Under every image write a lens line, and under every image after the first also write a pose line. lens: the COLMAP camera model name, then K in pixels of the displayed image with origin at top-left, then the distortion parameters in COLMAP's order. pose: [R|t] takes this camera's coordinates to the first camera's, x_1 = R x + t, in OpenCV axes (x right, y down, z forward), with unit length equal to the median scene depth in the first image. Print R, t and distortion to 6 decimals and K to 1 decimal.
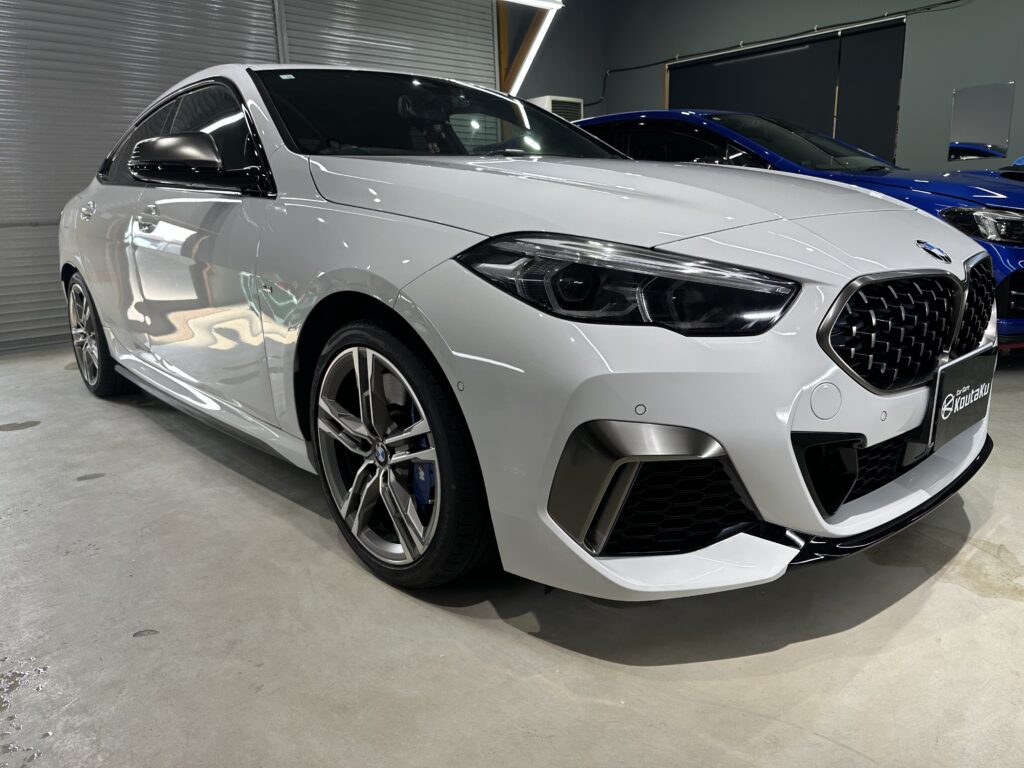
lens RADIAL K [[706.9, 0, 508.9], [0, 706.9, 394.4], [0, 0, 1]] dist [0.043914, -0.059560]
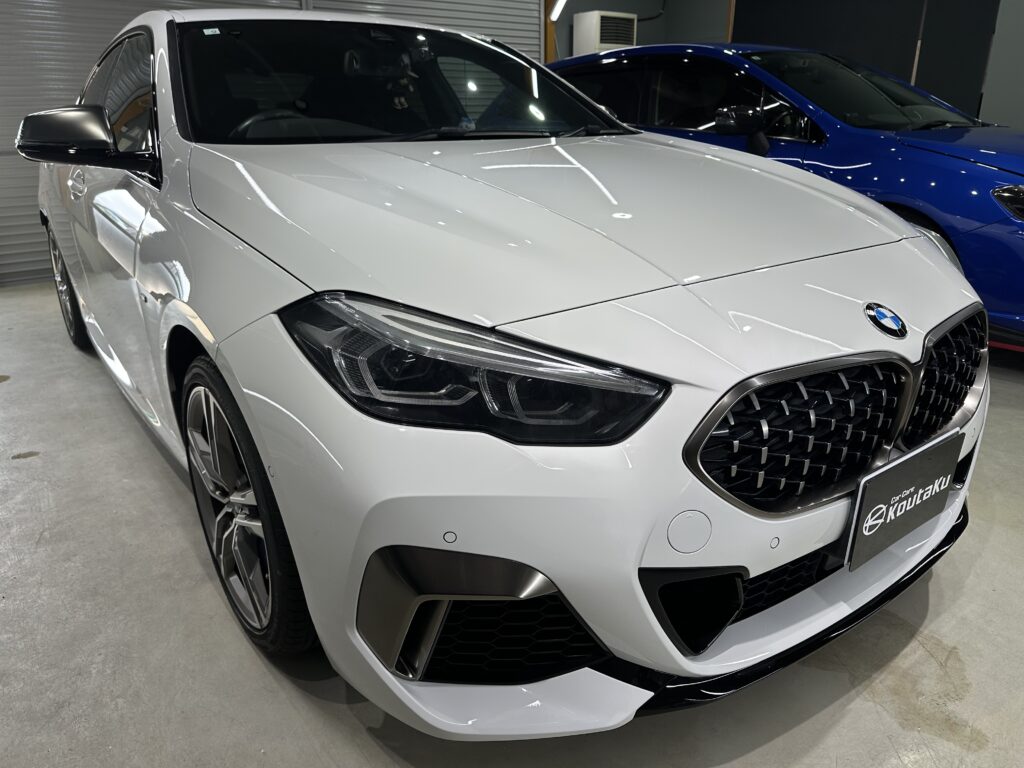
lens RADIAL K [[706.9, 0, 508.9], [0, 706.9, 394.4], [0, 0, 1]] dist [0.043914, -0.059560]
pose [[0.995119, 0.057838, -0.079951, 0.244007], [-0.048137, 0.991805, 0.118344, -0.191000], [0.086140, -0.113918, 0.989749, 0.165888]]
